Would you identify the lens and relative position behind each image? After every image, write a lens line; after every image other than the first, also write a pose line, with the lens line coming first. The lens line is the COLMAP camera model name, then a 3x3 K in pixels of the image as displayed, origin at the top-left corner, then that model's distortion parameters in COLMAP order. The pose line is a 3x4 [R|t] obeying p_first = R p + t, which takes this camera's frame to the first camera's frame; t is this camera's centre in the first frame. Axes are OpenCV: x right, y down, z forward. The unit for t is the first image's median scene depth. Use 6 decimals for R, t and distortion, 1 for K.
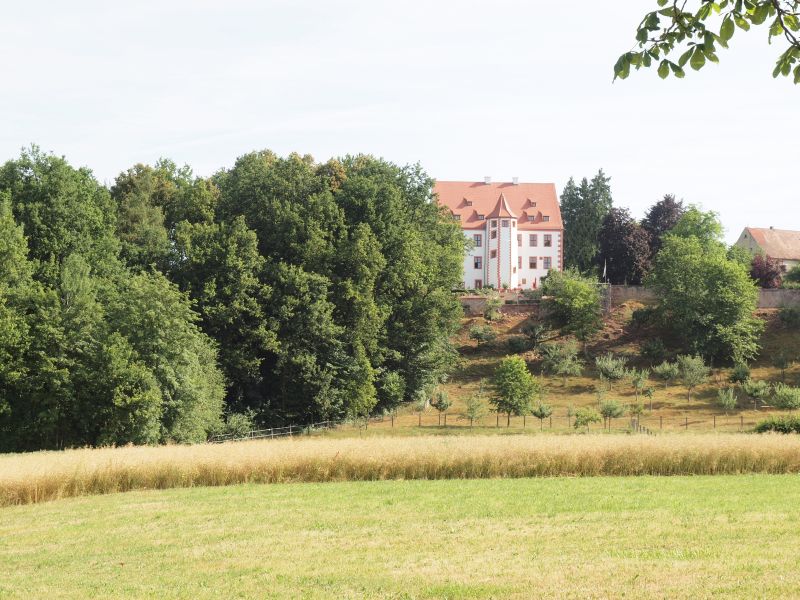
lens RADIAL K [[1619.9, 0, 400.0], [0, 1619.9, 300.0], [0, 0, 1]] dist [0.088731, 0.093085]
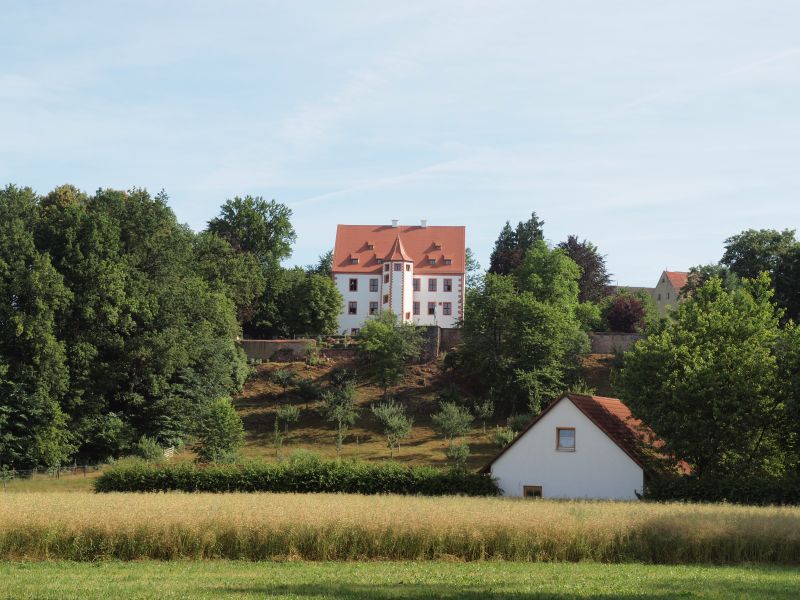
lens RADIAL K [[1500.0, 0, 400.0], [0, 1500.0, 300.0], [0, 0, 1]] dist [0.088729, 0.048389]
pose [[0.988263, -0.001877, -0.152750, 0.199628], [-0.004486, 0.999137, -0.041304, 0.008758], [0.152696, 0.041504, 0.987401, 0.123335]]
